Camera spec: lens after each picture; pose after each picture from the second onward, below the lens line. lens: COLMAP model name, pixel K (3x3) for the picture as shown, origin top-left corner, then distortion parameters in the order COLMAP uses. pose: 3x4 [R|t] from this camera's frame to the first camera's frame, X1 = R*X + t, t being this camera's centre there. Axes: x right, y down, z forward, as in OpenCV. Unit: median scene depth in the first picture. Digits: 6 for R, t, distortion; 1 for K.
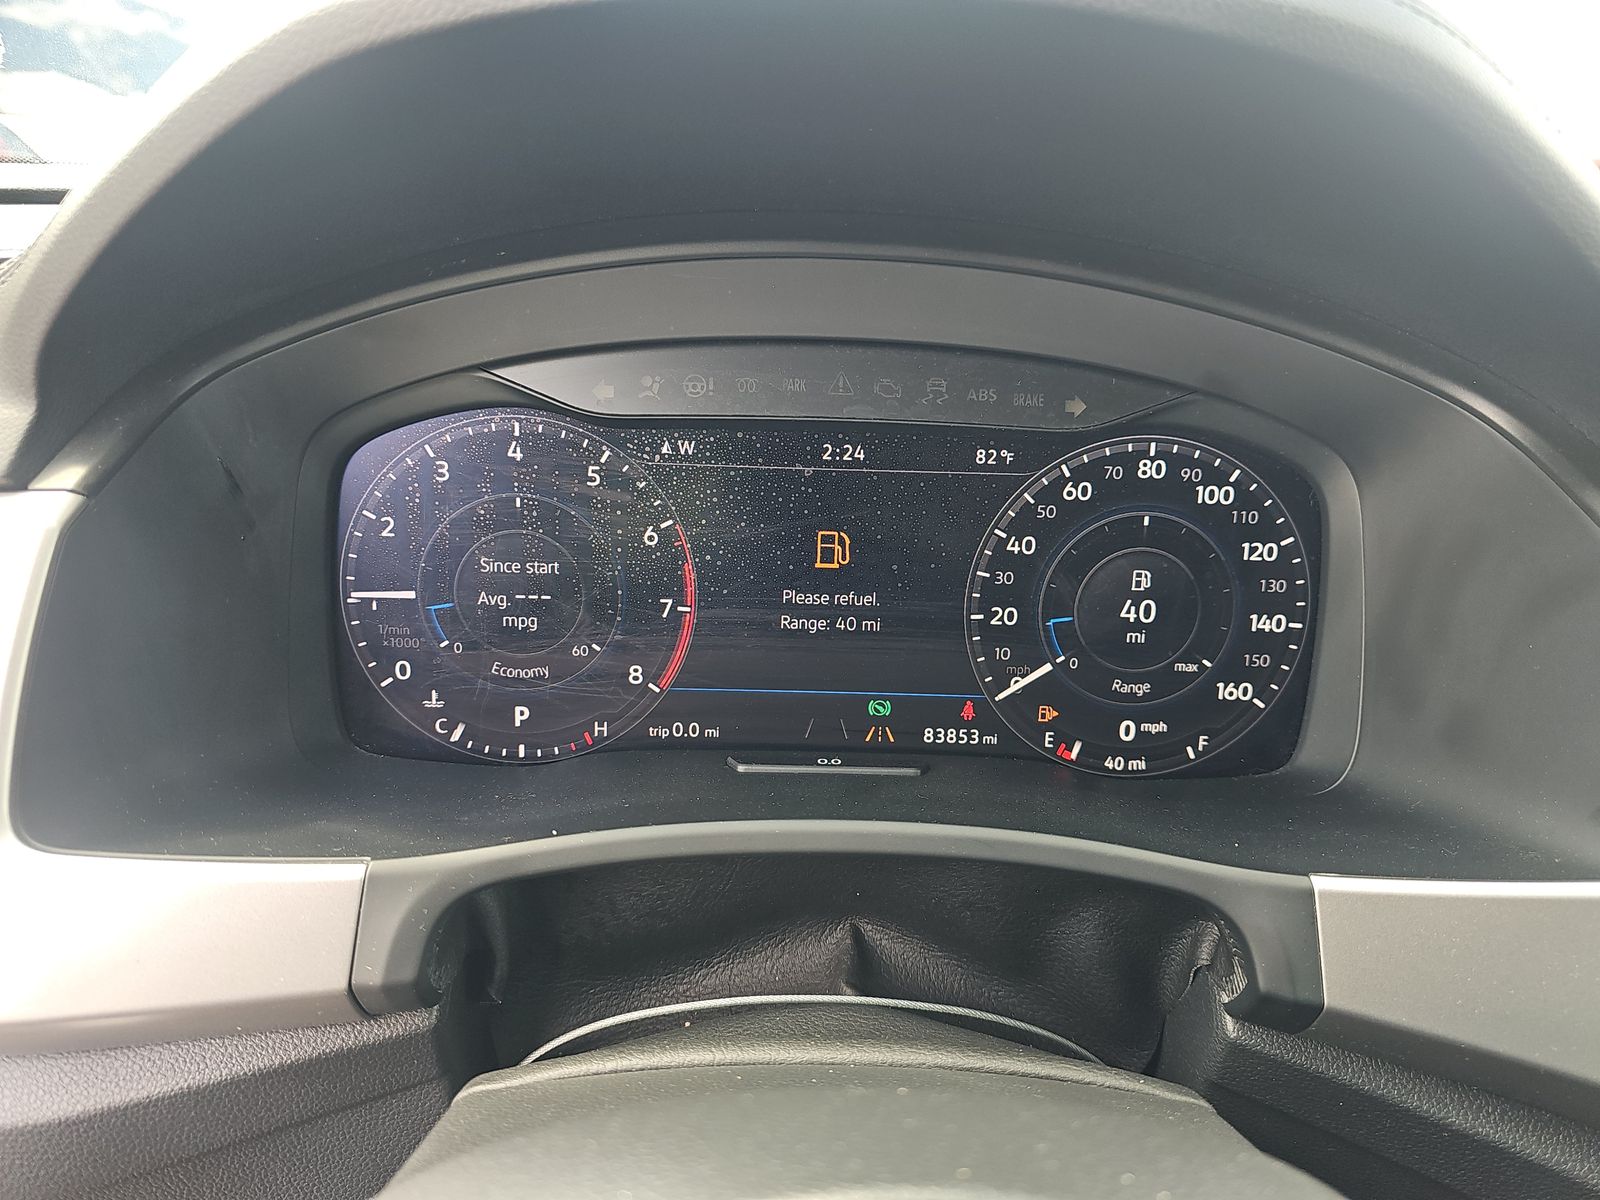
lens RADIAL K [[1085.2, 0, 799.0], [0, 1085.2, 597.2], [0, 0, 1]] dist [0.031637, -0.002539]
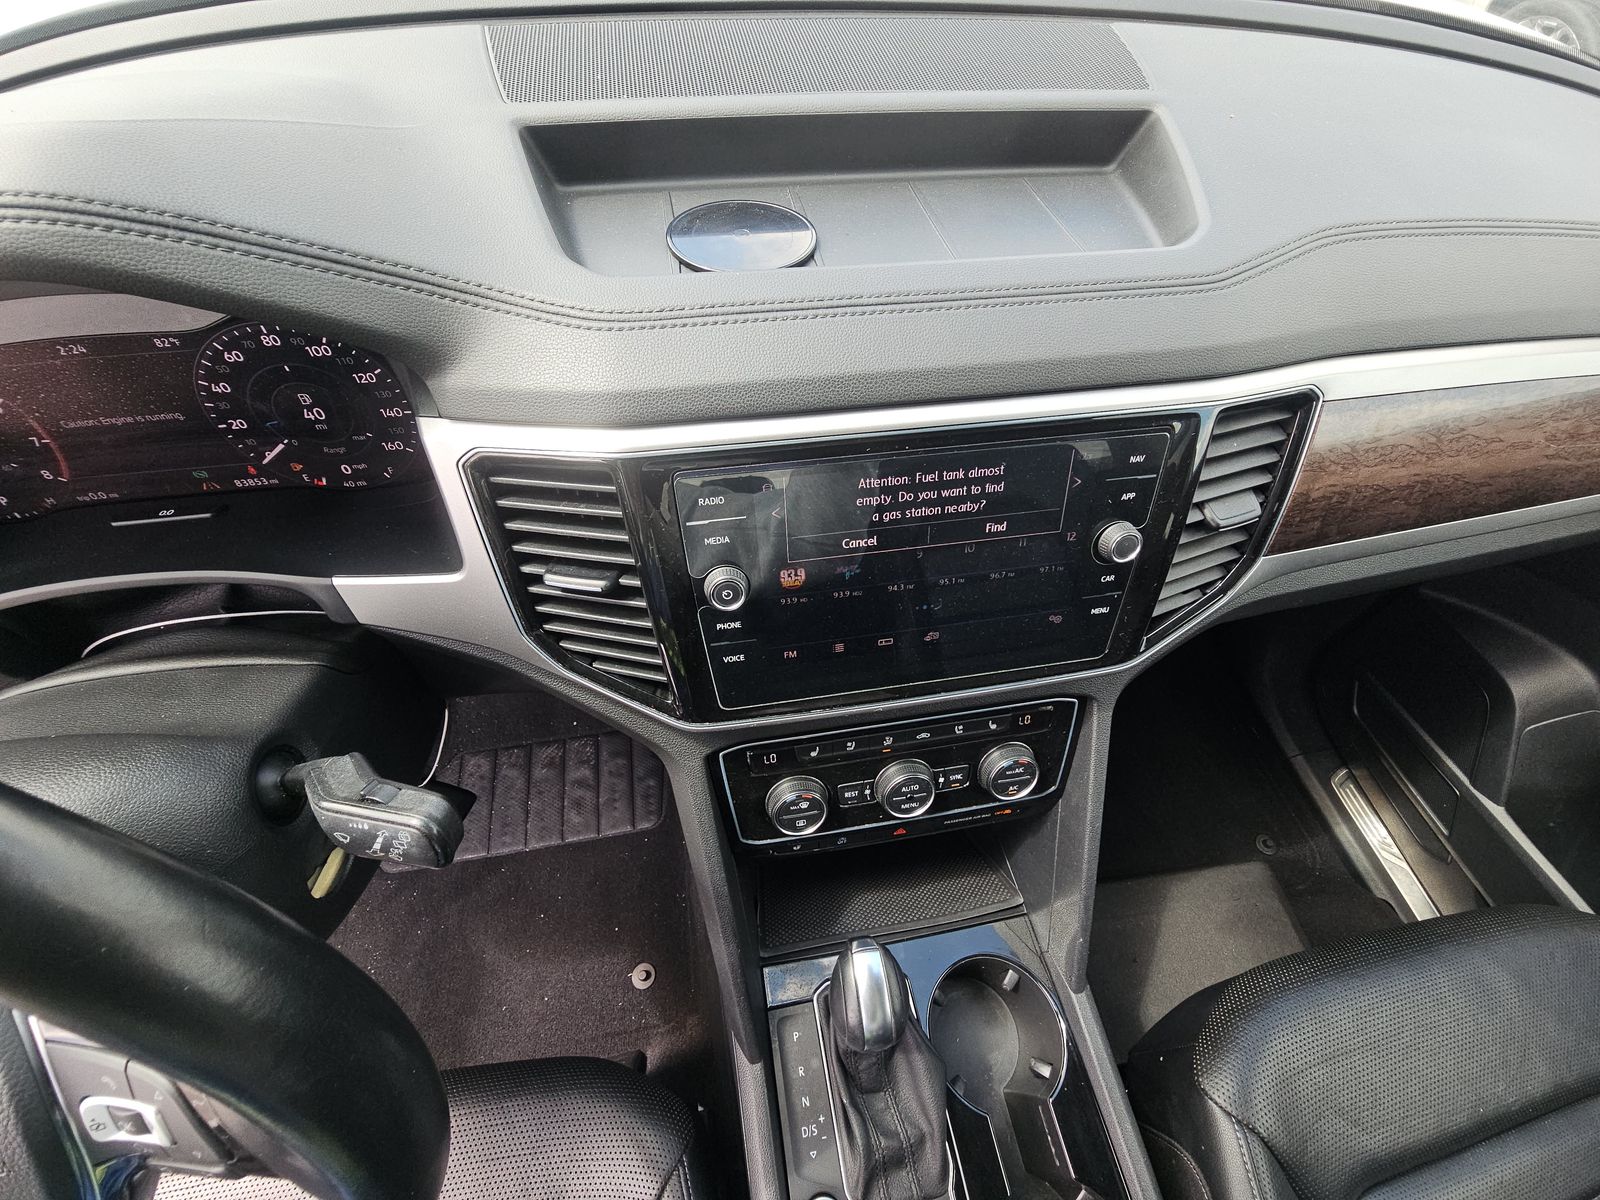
lens RADIAL K [[640.1, 0, 800.3], [0, 640.1, 592.6], [0, 0, 1]] dist [-0.011462, -0.001109]
pose [[0.987080, -0.120310, 0.105821, 0.983865], [0.032660, 0.797658, 0.602225, -0.370634], [-0.156862, -0.590988, 0.791282, -0.162893]]
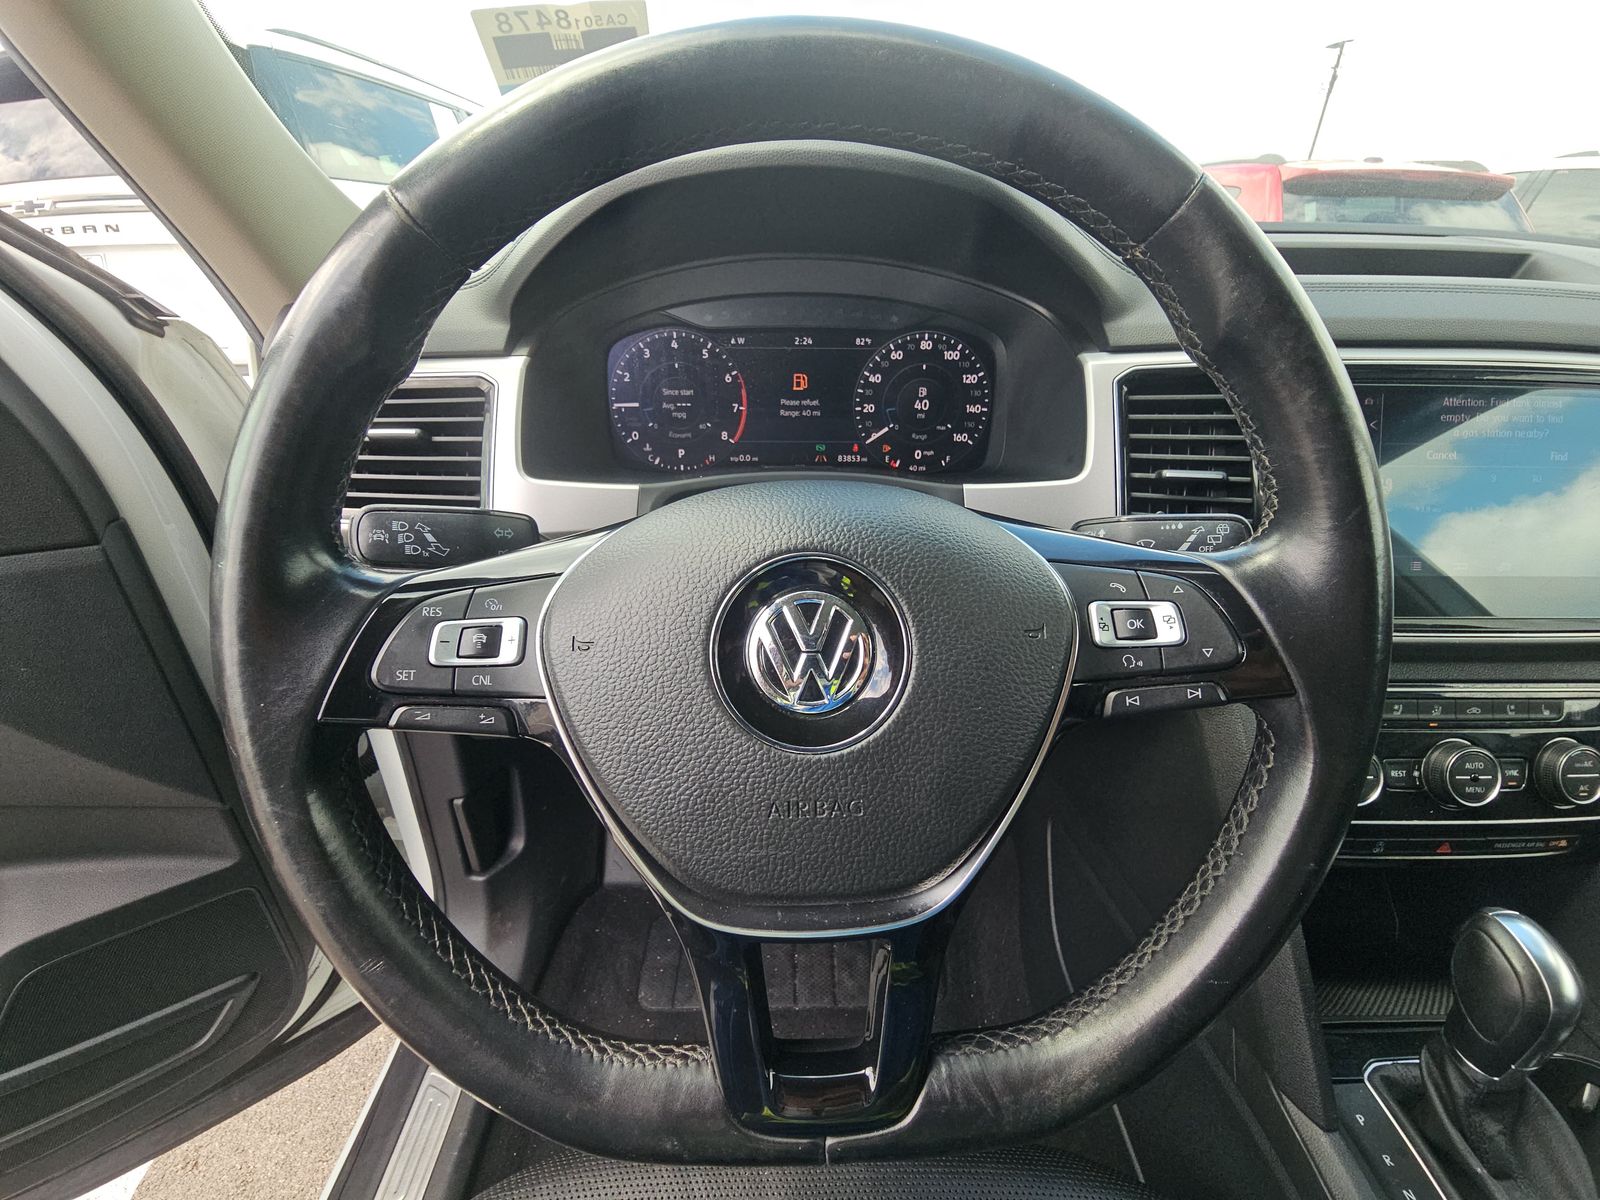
lens RADIAL K [[640.1, 0, 795.1], [0, 640.1, 595.4], [0, 0, 1]] dist [-0.011462, -0.001109]
pose [[0.999407, -0.017290, -0.029768, 0.054572], [0.022362, 0.983501, 0.179517, 0.176233], [0.026173, -0.180076, 0.983304, -0.550419]]
